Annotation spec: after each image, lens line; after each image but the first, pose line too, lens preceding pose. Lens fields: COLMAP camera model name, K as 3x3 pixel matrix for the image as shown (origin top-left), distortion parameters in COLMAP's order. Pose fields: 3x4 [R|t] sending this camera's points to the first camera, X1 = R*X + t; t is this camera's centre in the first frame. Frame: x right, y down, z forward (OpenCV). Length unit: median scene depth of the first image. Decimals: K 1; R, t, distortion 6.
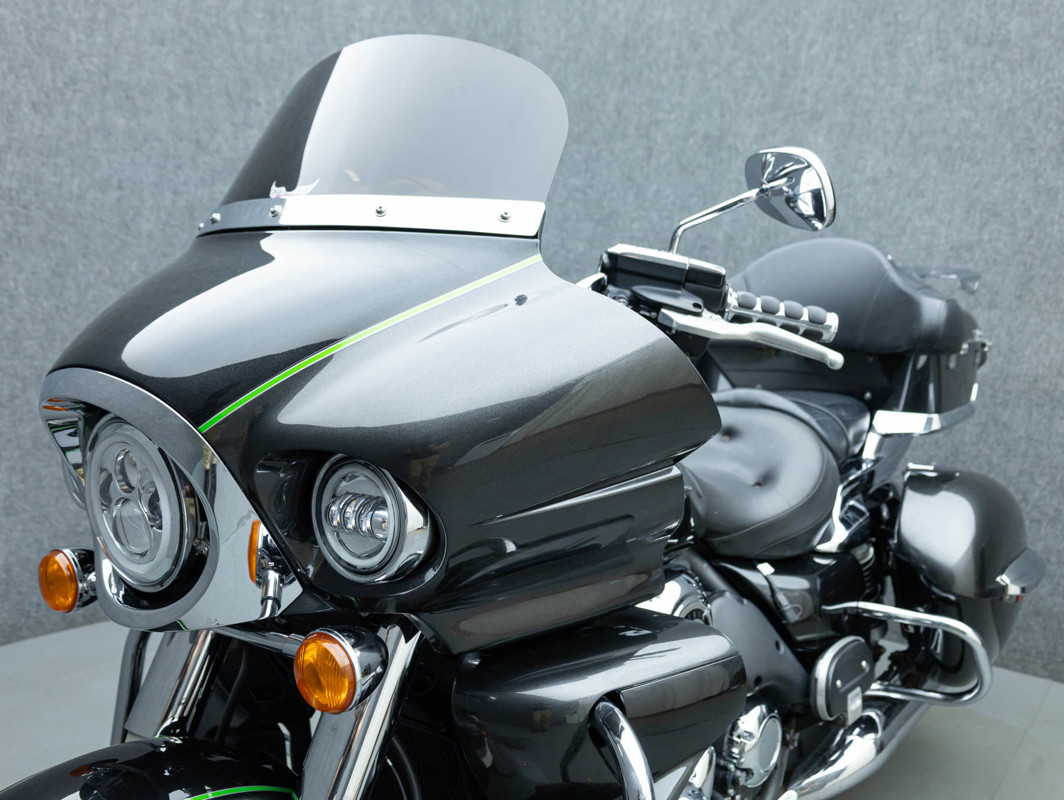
lens RADIAL K [[1052.1, 0, 505.7], [0, 1052.1, 396.3], [0, 0, 1]] dist [0.017490, -0.015240]
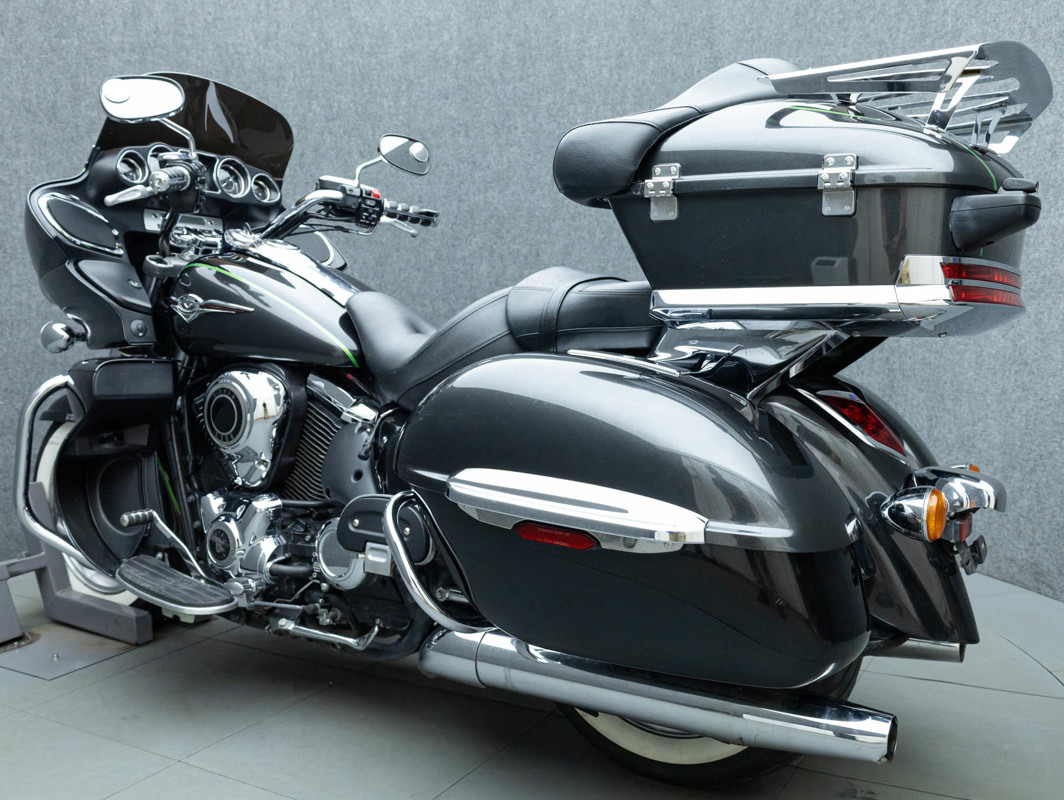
lens RADIAL K [[979.4, 0, 539.9], [0, 979.4, 414.1], [0, 0, 1]] dist [-0.050608, 0.020335]
pose [[0.759296, 0.001244, -0.650744, 0.617222], [-0.031954, 0.998863, -0.035375, 0.132588], [0.649960, 0.047654, 0.758473, 0.105739]]
